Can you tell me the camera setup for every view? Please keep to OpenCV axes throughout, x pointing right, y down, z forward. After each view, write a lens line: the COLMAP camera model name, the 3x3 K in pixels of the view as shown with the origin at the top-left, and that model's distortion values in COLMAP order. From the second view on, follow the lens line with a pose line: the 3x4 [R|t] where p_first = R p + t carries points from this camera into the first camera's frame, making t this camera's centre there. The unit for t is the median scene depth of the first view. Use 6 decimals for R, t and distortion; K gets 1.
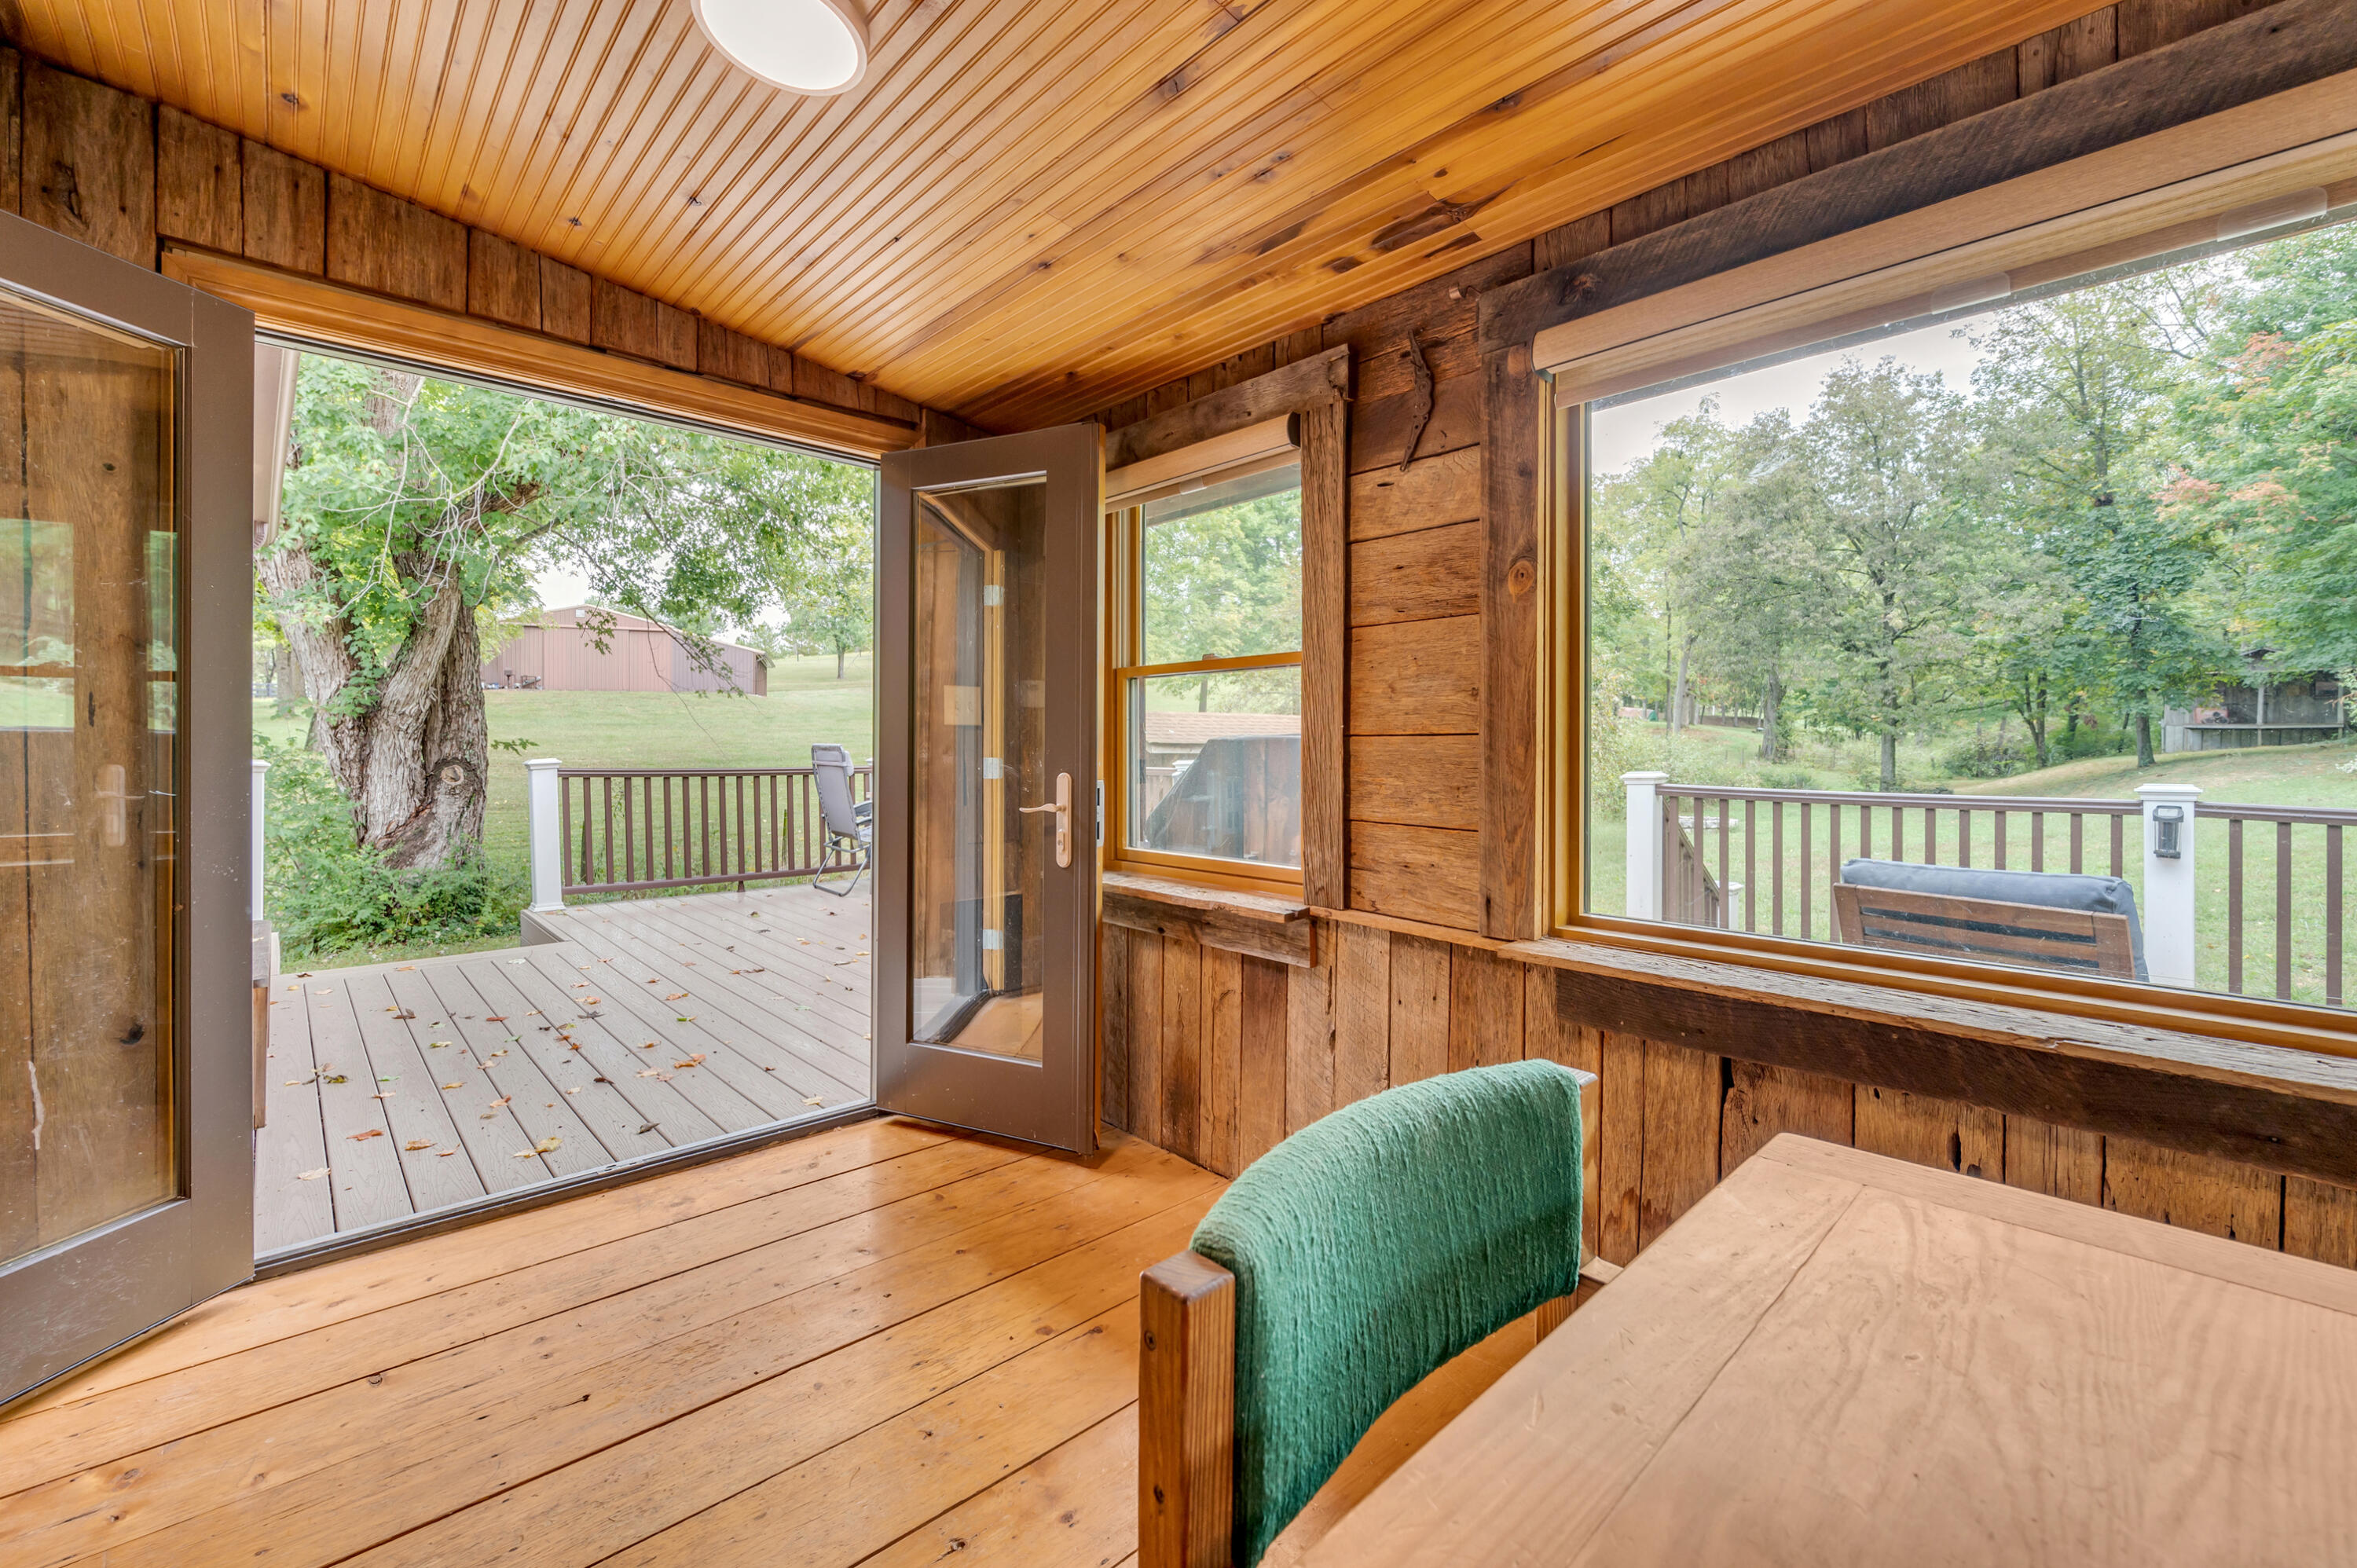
lens RADIAL K [[970.3, 0, 1184.0], [0, 970.3, 751.1], [0, 0, 1]] dist [-0.001794, -0.000257]
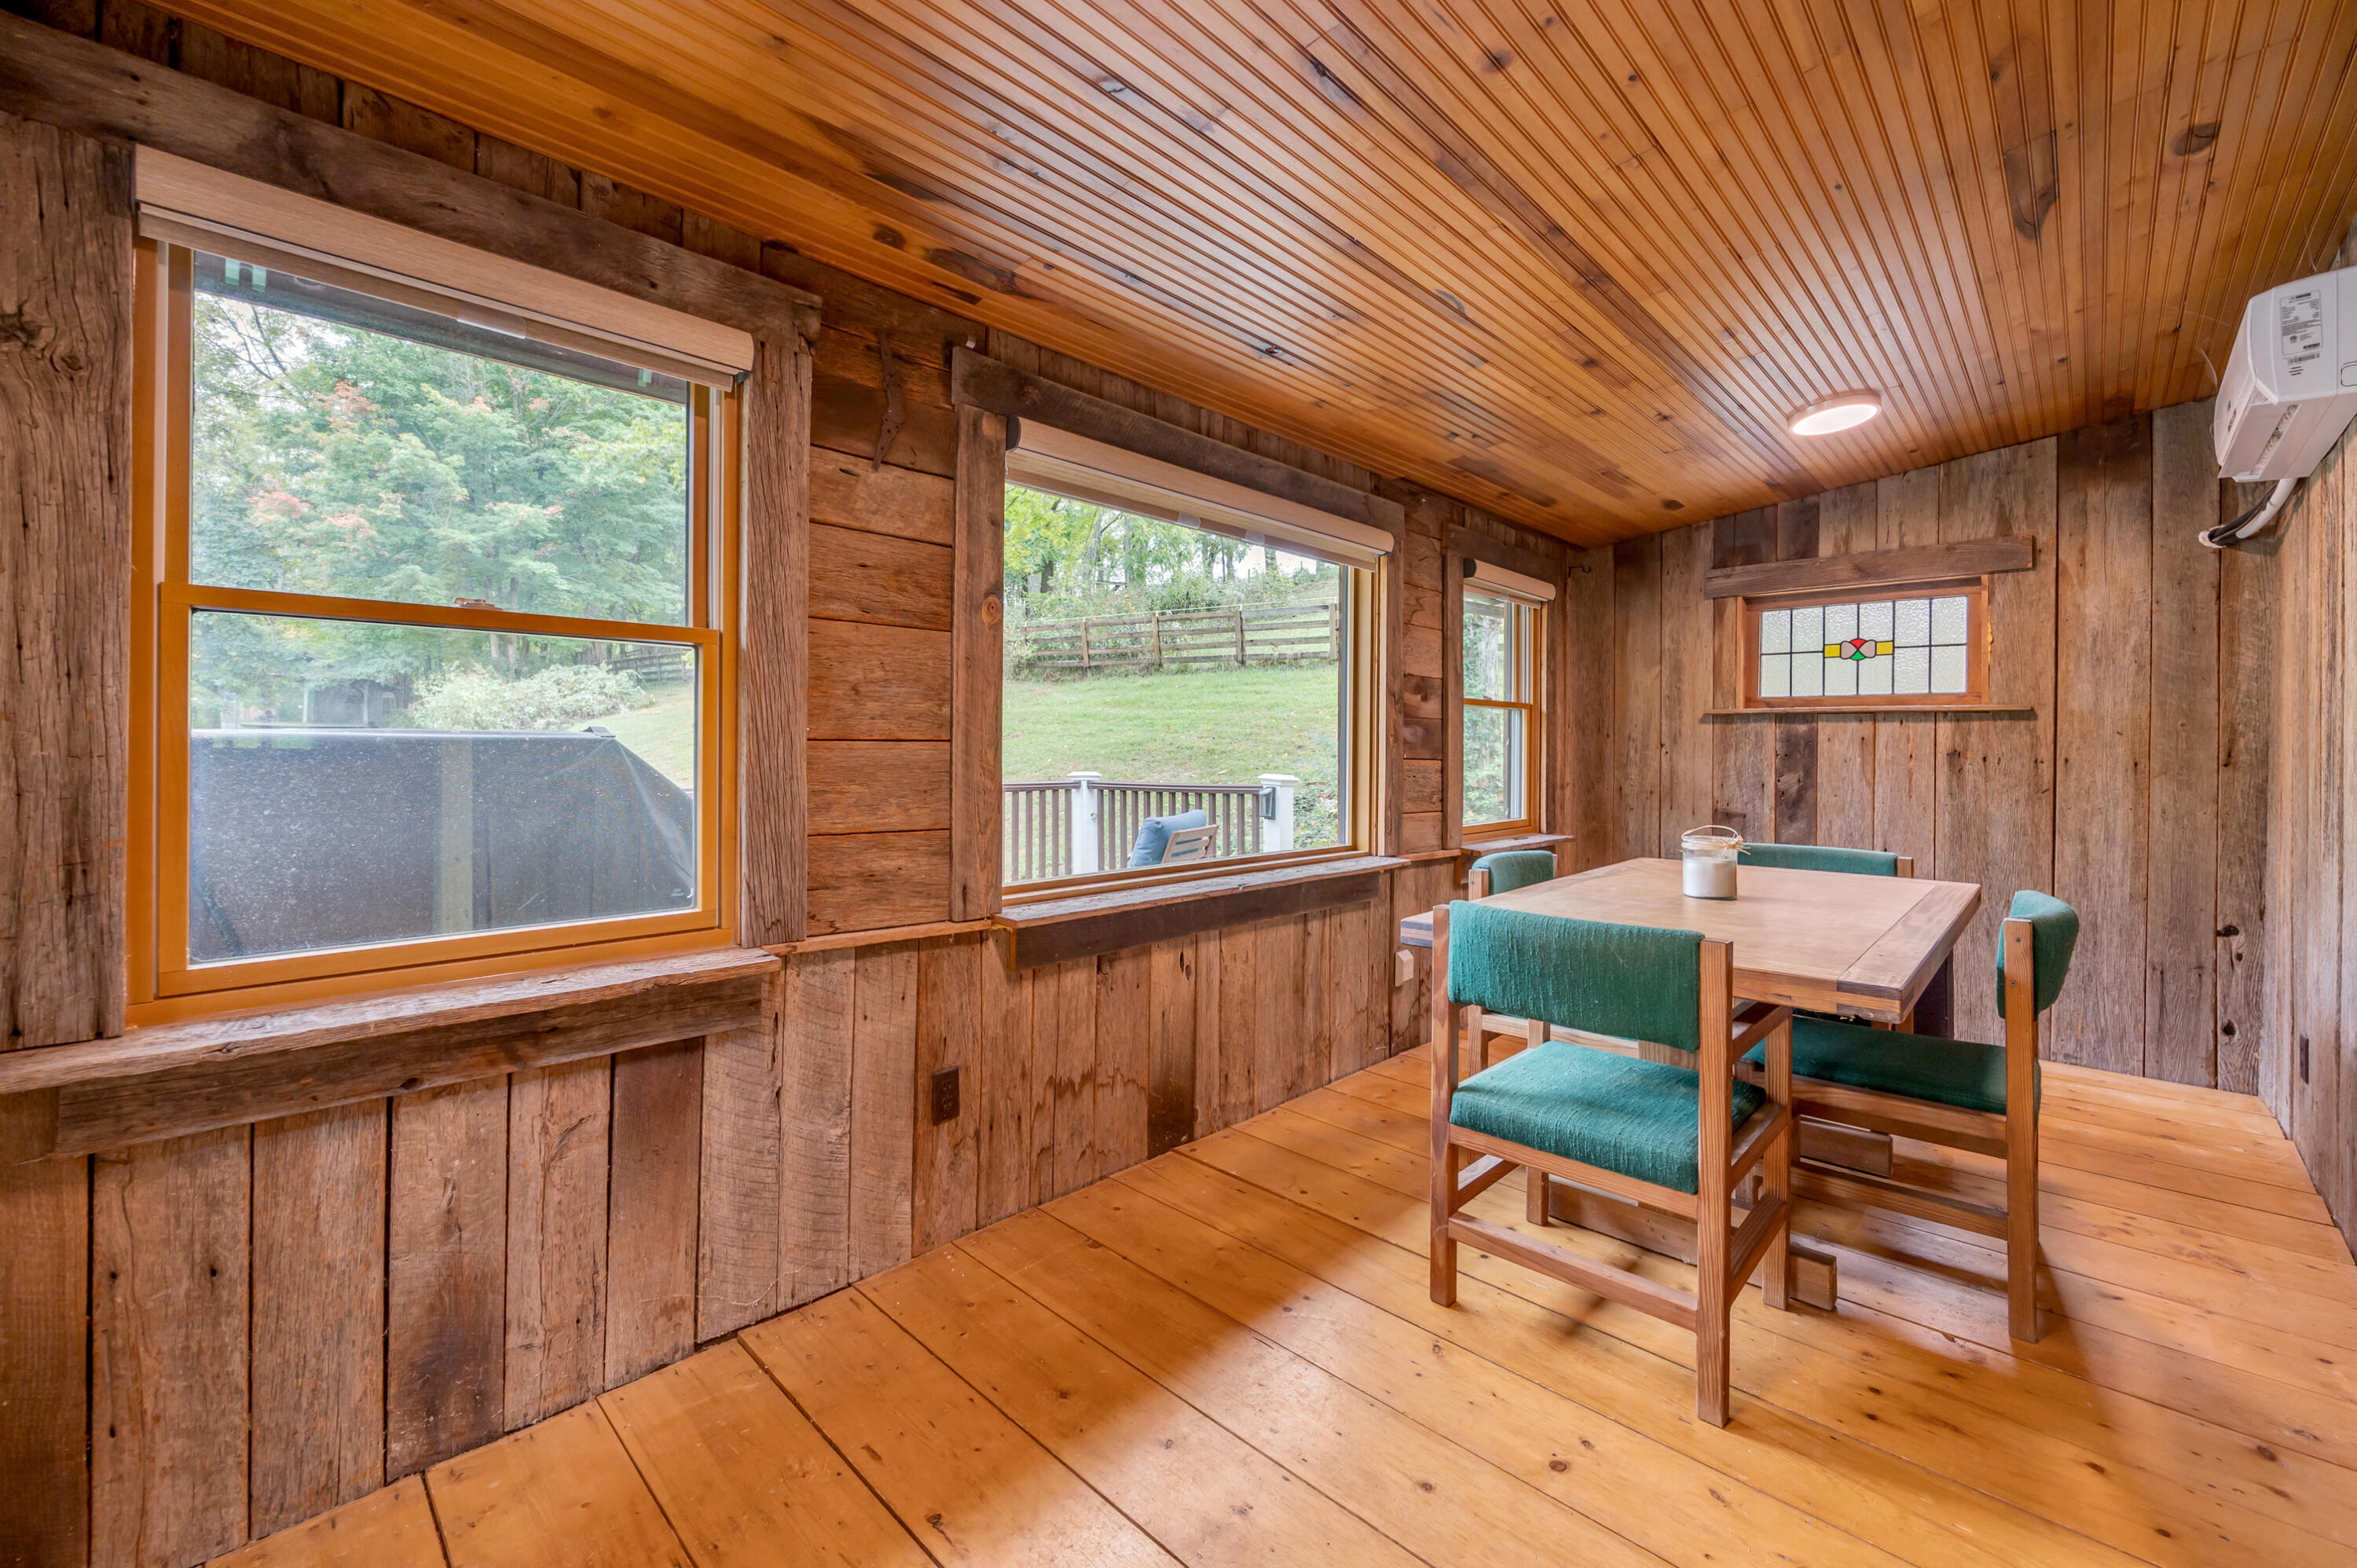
lens RADIAL K [[953.2, 0, 1183.7], [0, 953.2, 747.7], [0, 0, 1]] dist [0.000919, 0.000027]
pose [[-0.050882, -0.000441, 0.998705, -0.748500], [-0.000958, 0.999999, 0.000393, -0.009759], [-0.998704, -0.000937, -0.050883, 0.742948]]
